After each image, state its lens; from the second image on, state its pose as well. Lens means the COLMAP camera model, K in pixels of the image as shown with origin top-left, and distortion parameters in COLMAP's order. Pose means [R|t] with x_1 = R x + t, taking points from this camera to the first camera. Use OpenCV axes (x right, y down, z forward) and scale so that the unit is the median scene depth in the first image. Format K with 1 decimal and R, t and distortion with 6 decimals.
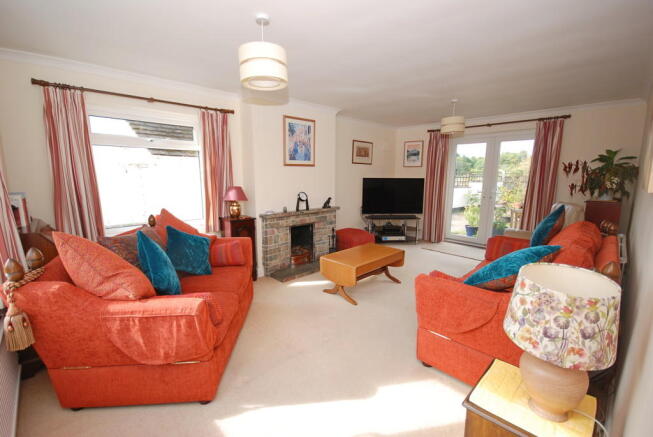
lens RADIAL K [[284.7, 0, 326.5], [0, 284.7, 218.5], [0, 0, 1]] dist [-0.000007, -0.000067]
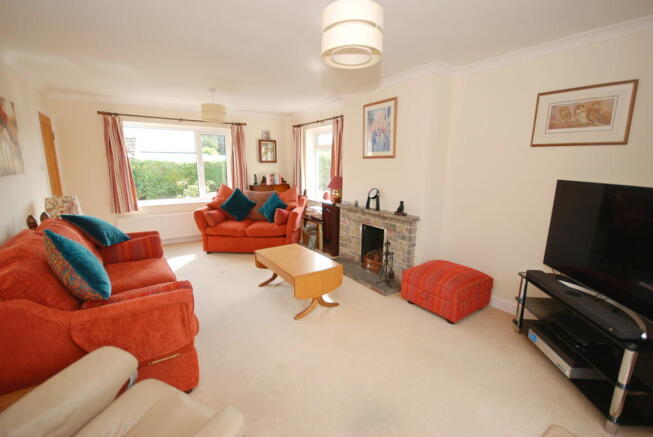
lens RADIAL K [[284.7, 0, 326.5], [0, 284.7, 218.5], [0, 0, 1]] dist [-0.000007, -0.000067]
pose [[-0.158967, 0.180428, -0.970657, 0.790494], [-0.162555, 0.964958, 0.205990, -0.157918], [0.973810, 0.190531, -0.124067, 0.977497]]
